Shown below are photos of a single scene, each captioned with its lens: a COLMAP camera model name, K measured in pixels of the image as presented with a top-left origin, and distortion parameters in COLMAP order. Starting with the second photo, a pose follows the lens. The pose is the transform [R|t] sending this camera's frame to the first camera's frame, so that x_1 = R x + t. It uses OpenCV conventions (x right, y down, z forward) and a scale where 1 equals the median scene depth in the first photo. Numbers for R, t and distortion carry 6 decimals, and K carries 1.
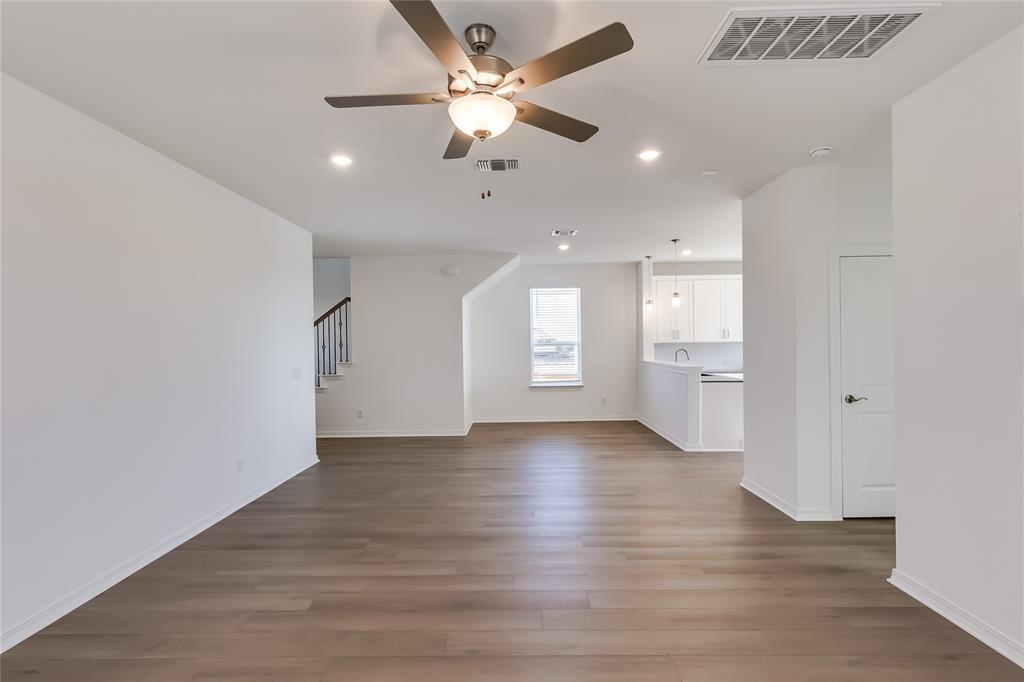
lens RADIAL K [[463.0, 0, 511.7], [0, 463.0, 342.4], [0, 0, 1]] dist [0.000253, -0.000294]
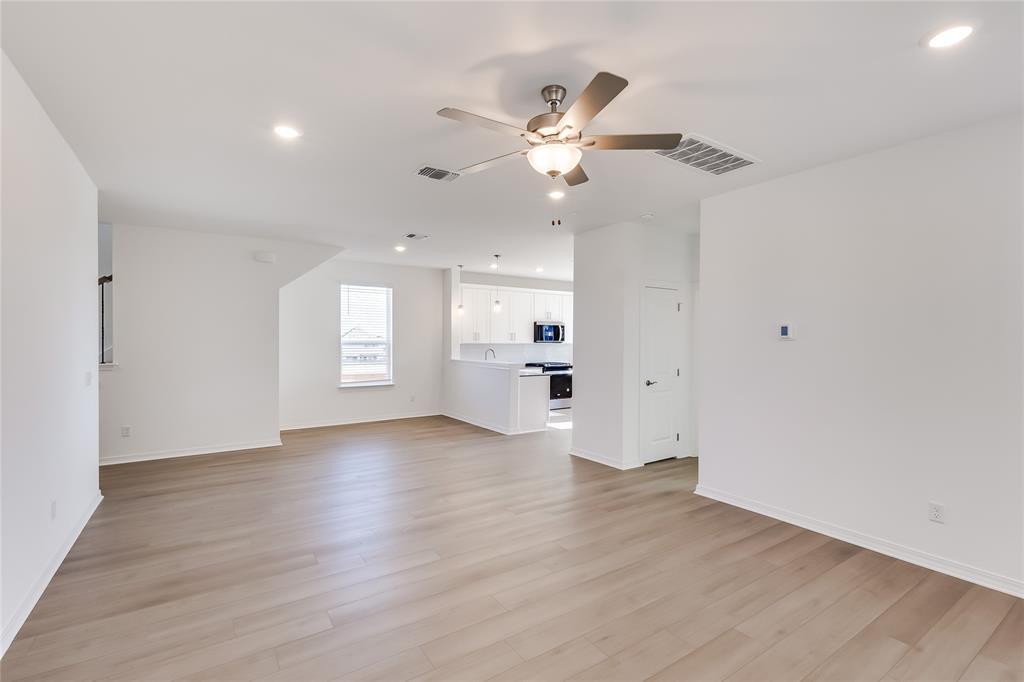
lens RADIAL K [[466.6, 0, 512.0], [0, 466.6, 341.0], [0, 0, 1]] dist [0.003355, 0.000230]
pose [[0.822114, 0.015908, 0.569101, -0.282681], [-0.013549, 0.999873, -0.008377, 0.003751], [-0.569162, -0.000824, 0.822225, 0.011722]]
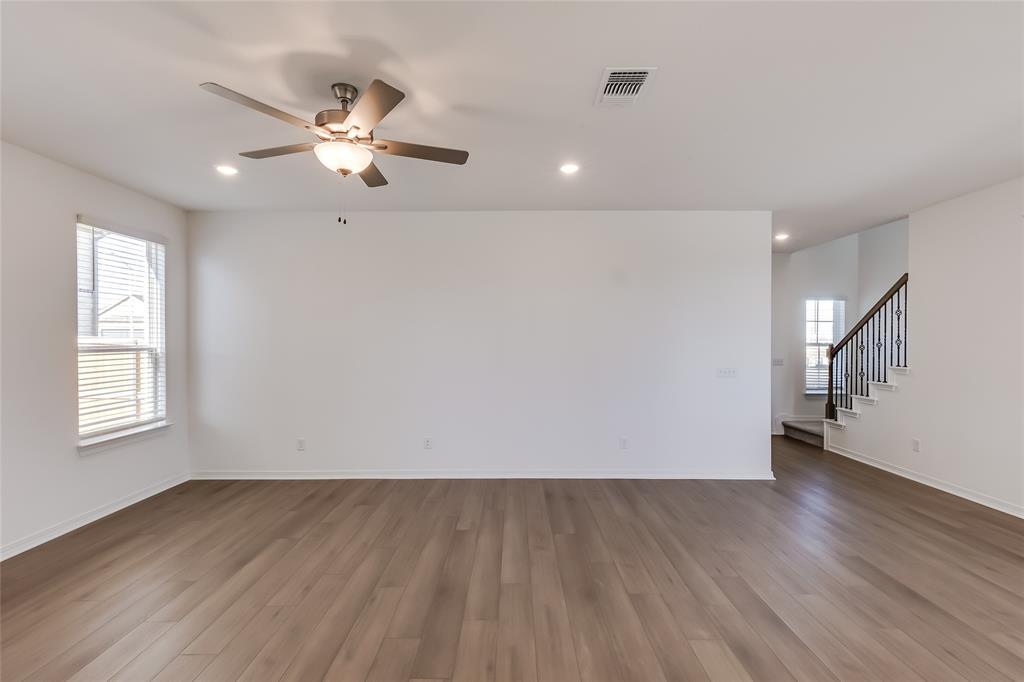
lens RADIAL K [[463.0, 0, 511.7], [0, 463.0, 342.4], [0, 0, 1]] dist [0.000253, -0.000294]
pose [[0.009486, 0.018538, -0.999783, 0.385969], [-0.004093, 0.999820, 0.018500, -0.006352], [0.999947, 0.003917, 0.009560, 0.470930]]
